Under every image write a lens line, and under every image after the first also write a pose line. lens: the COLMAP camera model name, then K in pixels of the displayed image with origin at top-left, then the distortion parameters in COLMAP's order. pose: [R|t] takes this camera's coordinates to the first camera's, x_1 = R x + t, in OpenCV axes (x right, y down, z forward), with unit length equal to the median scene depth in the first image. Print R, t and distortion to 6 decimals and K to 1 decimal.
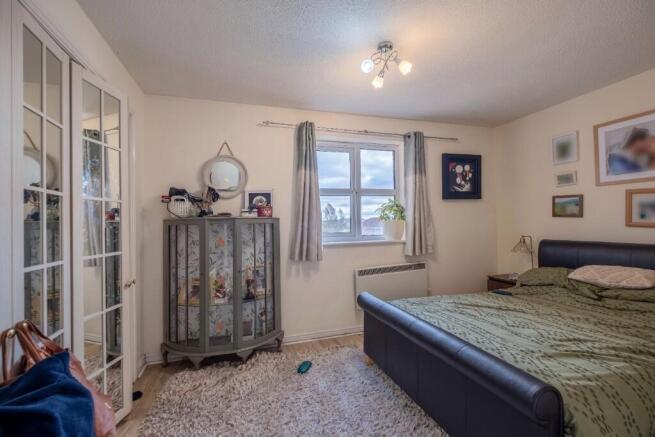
lens RADIAL K [[288.2, 0, 323.4], [0, 288.2, 217.2], [0, 0, 1]] dist [-0.000305, 0.000191]
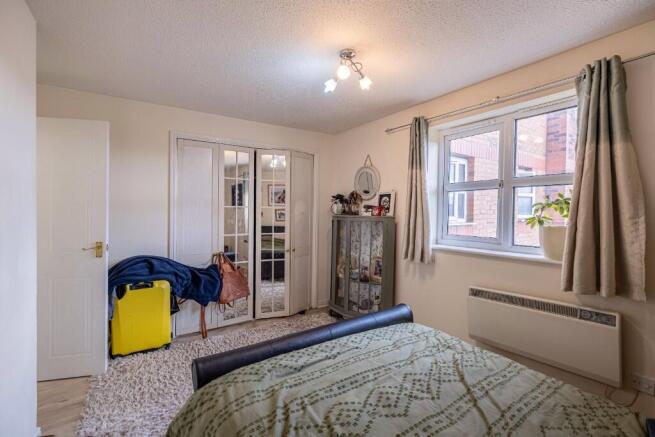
lens RADIAL K [[291.4, 0, 326.3], [0, 291.4, 207.7], [0, 0, 1]] dist [-0.003073, -0.000257]
pose [[0.290996, 0.013013, -0.956636, 0.817333], [0.009222, 0.999823, 0.016405, -0.051115], [0.956680, -0.013596, 0.290825, 0.438113]]
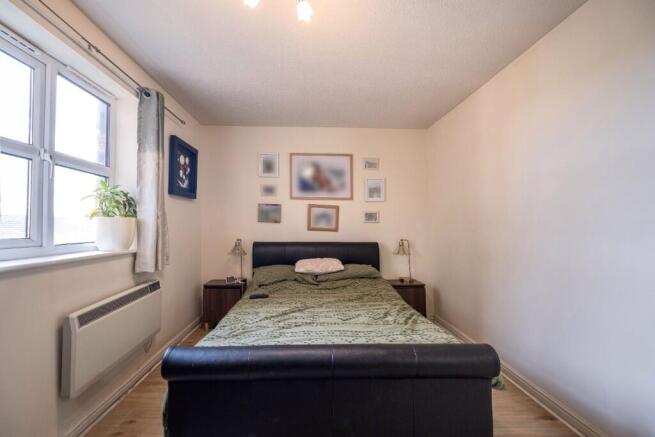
lens RADIAL K [[288.2, 0, 323.4], [0, 288.2, 217.2], [0, 0, 1]] dist [-0.000305, 0.000191]
pose [[0.269746, 0.052836, 0.961481, -0.265403], [-0.027826, 0.998504, -0.047064, 0.031223], [-0.962529, -0.014059, 0.270812, 0.504566]]
